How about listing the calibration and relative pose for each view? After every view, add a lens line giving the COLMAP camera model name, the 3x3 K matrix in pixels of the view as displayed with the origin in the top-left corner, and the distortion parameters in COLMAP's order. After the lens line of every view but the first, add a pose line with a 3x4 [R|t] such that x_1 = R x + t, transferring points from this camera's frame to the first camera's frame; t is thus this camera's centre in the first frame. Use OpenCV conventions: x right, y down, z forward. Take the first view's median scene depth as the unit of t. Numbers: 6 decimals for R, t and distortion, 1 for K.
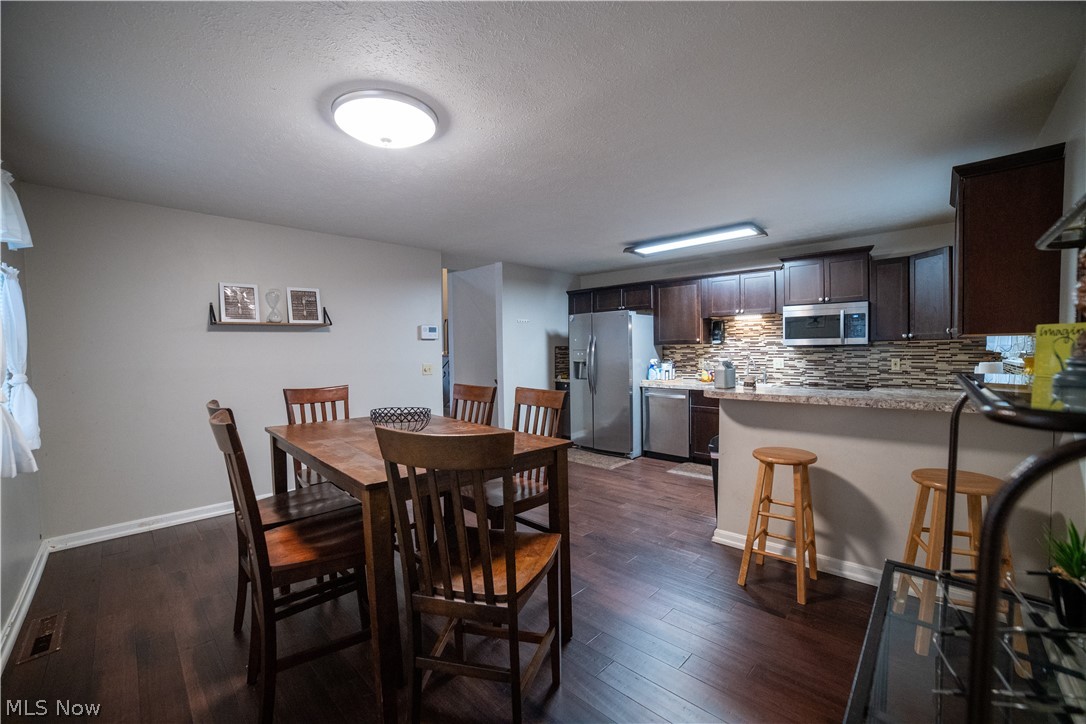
lens RADIAL K [[452.4, 0, 543.0], [0, 452.4, 362.0], [0, 0, 1]] dist [-0.110972, 0.038397]
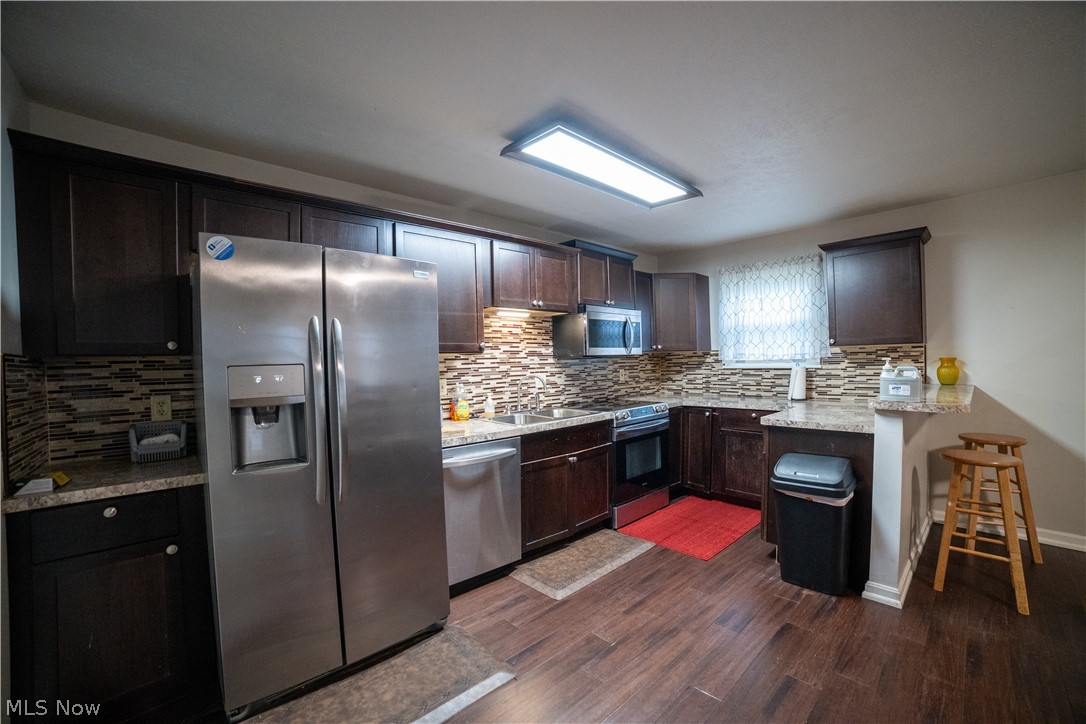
lens RADIAL K [[452.4, 0, 543.0], [0, 452.4, 362.0], [0, 0, 1]] dist [-0.110972, 0.038397]
pose [[0.046637, 0.002241, 0.998909, -0.230644], [0.043017, 0.999065, -0.004250, -0.025720], [-0.997985, 0.043169, 0.046497, 0.996101]]
